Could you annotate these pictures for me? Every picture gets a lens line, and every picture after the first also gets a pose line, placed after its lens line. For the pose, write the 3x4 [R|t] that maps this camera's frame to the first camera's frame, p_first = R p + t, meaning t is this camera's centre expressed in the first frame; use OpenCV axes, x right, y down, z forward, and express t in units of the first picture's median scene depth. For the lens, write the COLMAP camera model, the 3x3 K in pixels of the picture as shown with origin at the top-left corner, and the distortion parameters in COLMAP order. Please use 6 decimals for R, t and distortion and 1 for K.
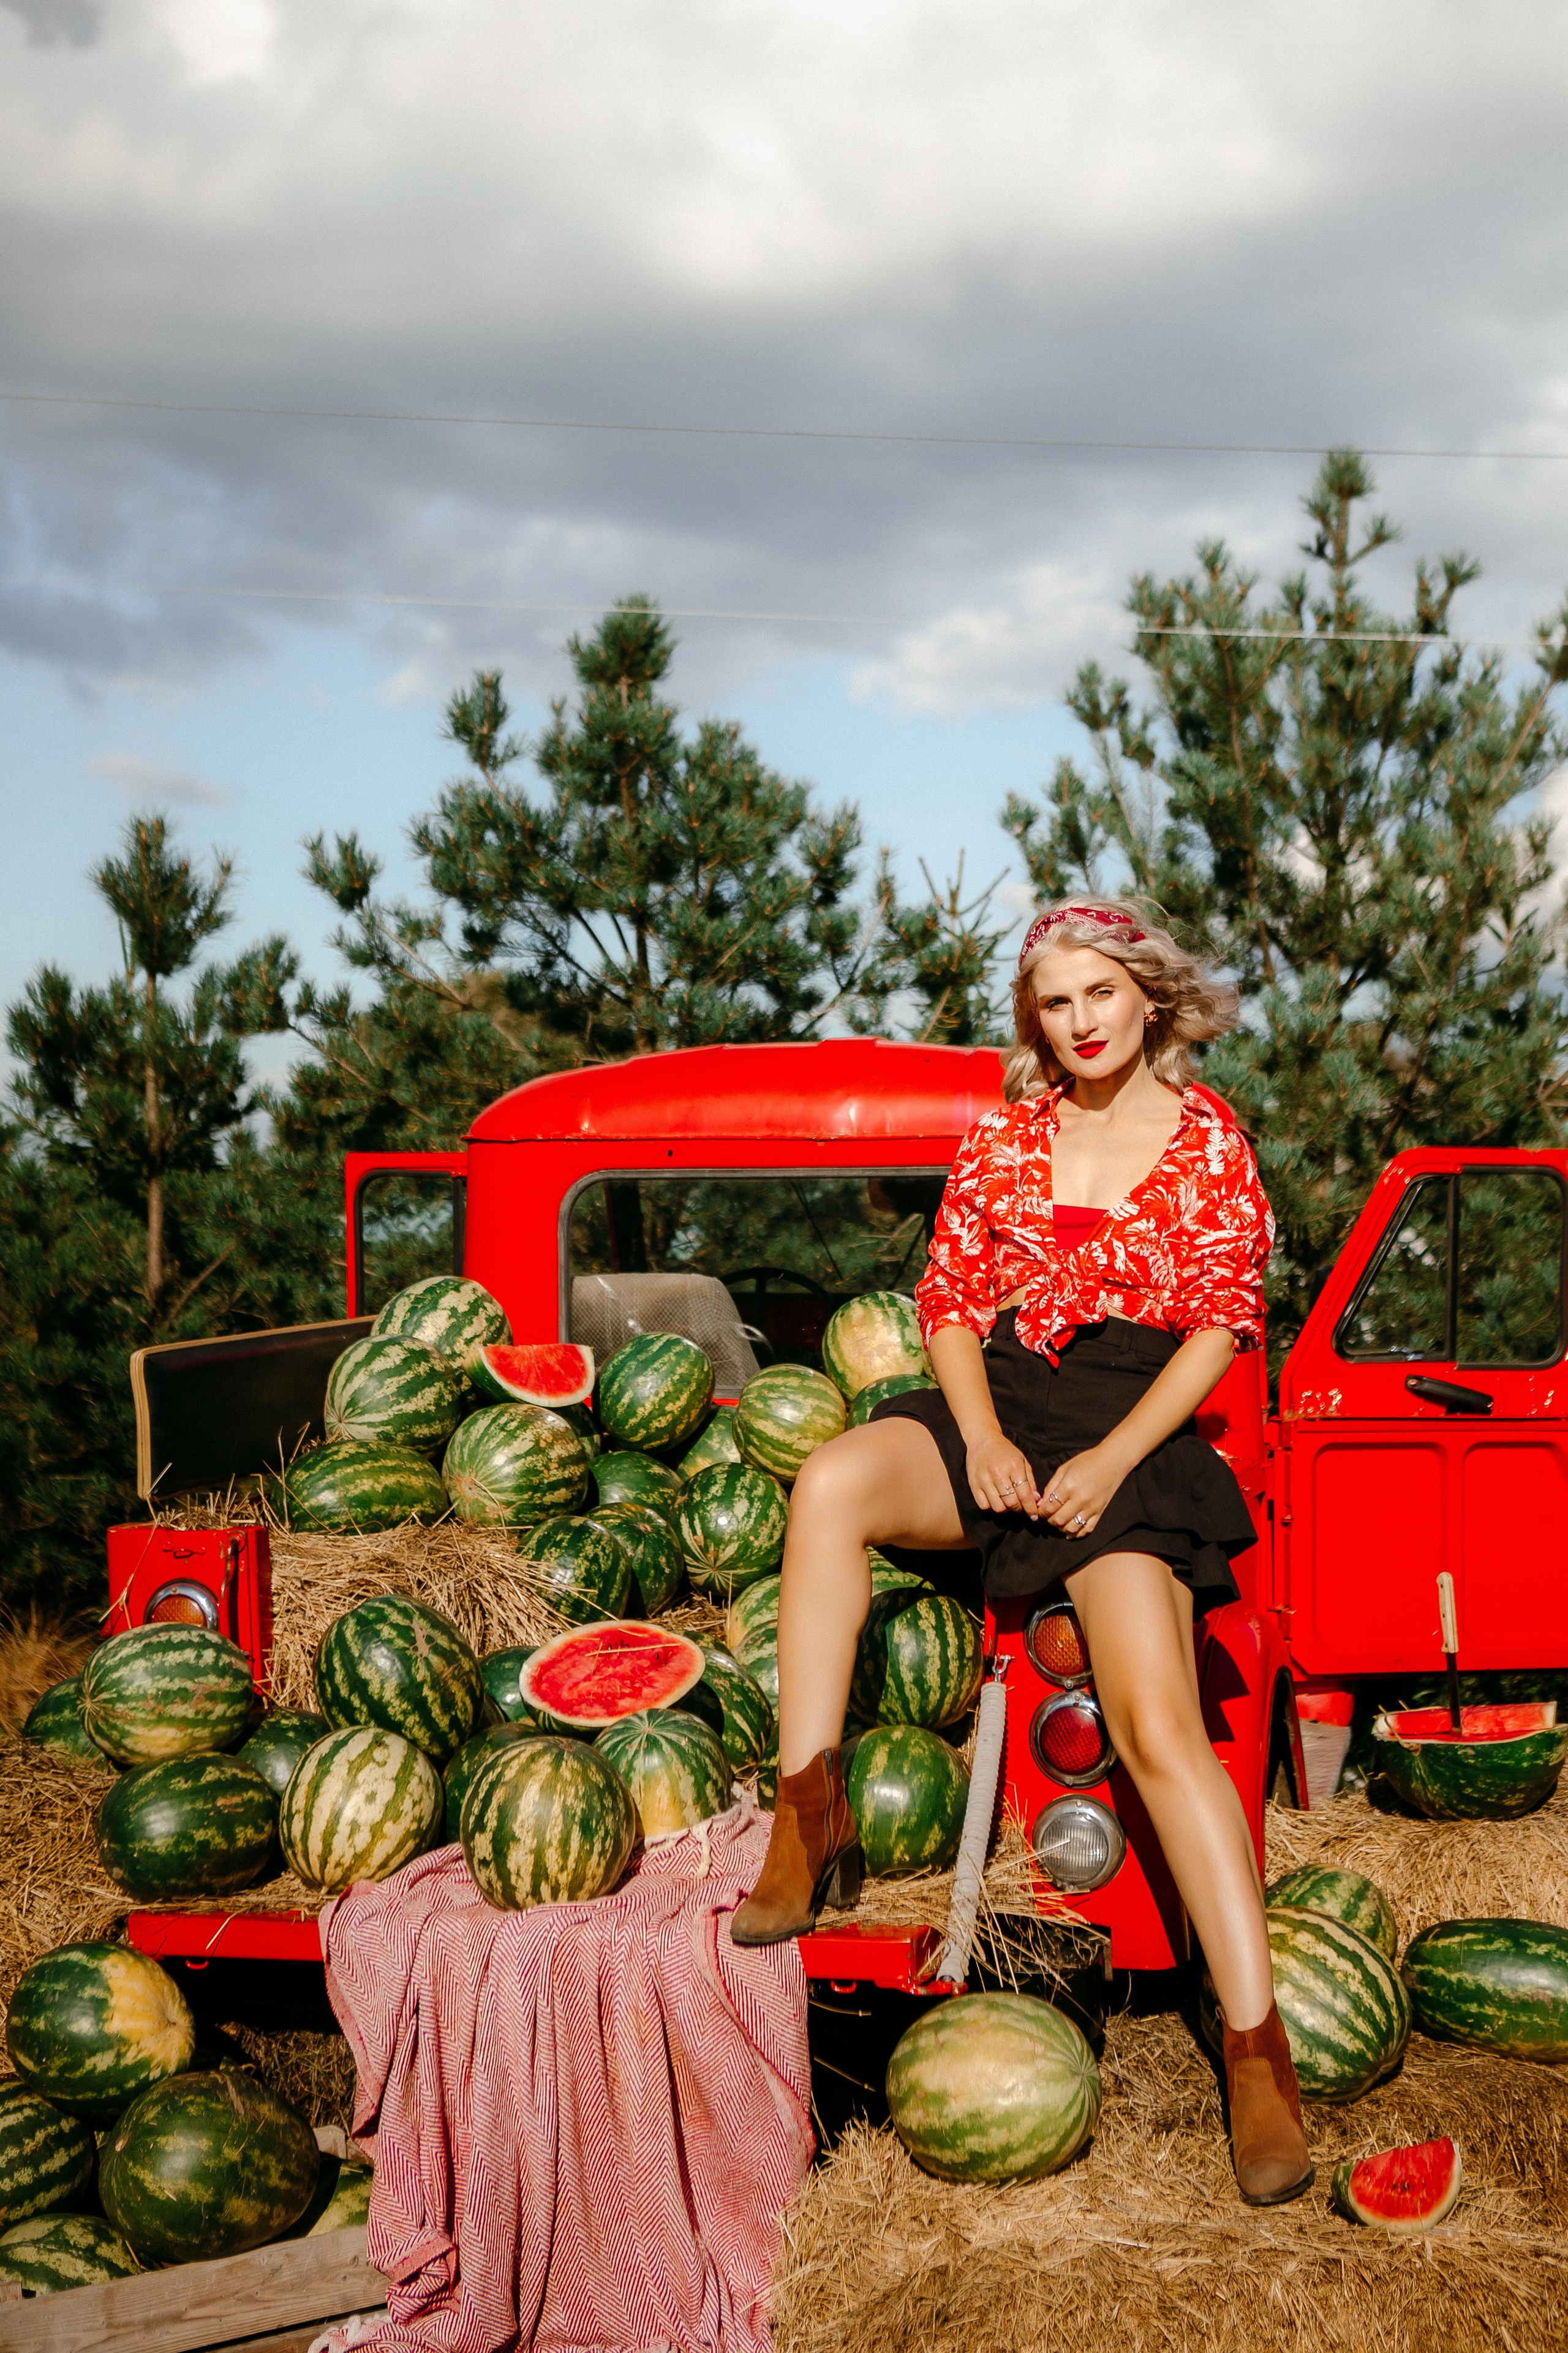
lens RADIAL K [[3189.2, 0, 793.6], [0, 3189.2, 1170.6], [0, 0, 1]] dist [-0.013921, 0.086783]
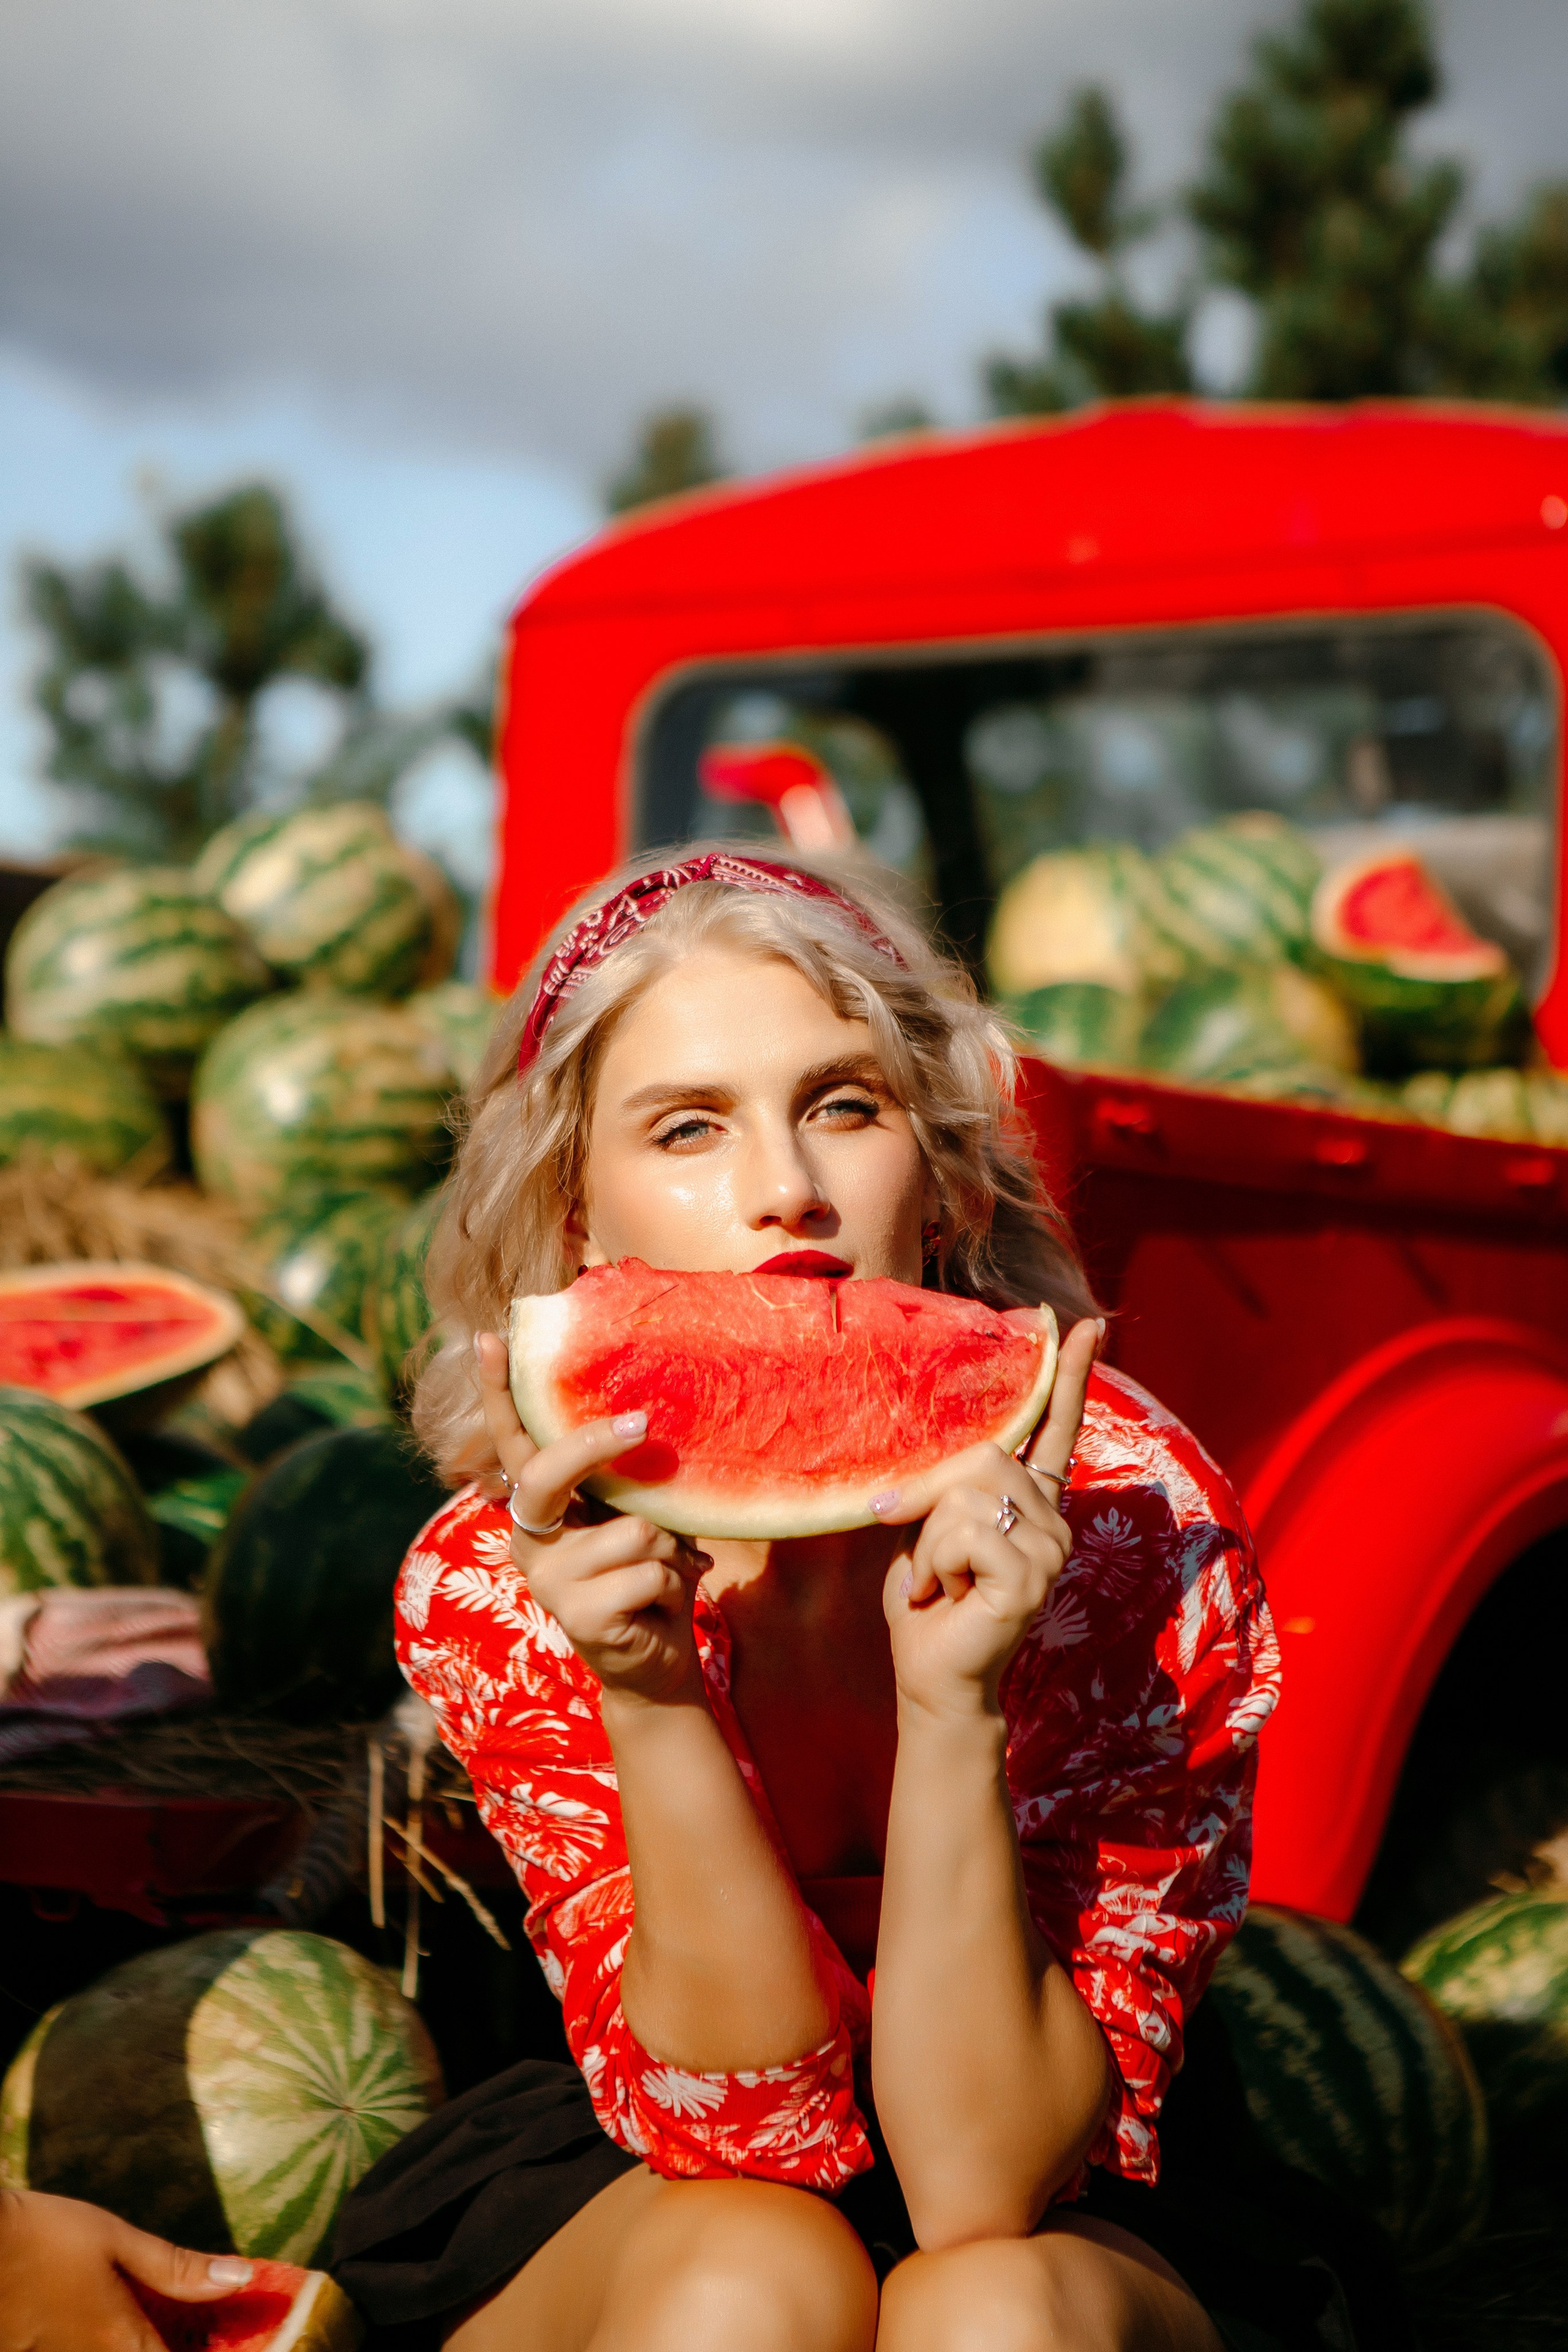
lens RADIAL K [[4458.1, 0, 782.3], [0, 4458.1, 1177.6], [0, 0, 1]] dist [0.242826, 0.067649]
pose [[0.938999, 0.027184, -0.342845, 0.305910], [-0.036920, 0.999078, -0.021904, 0.146135], [0.341934, 0.033226, 0.939136, 0.382489]]
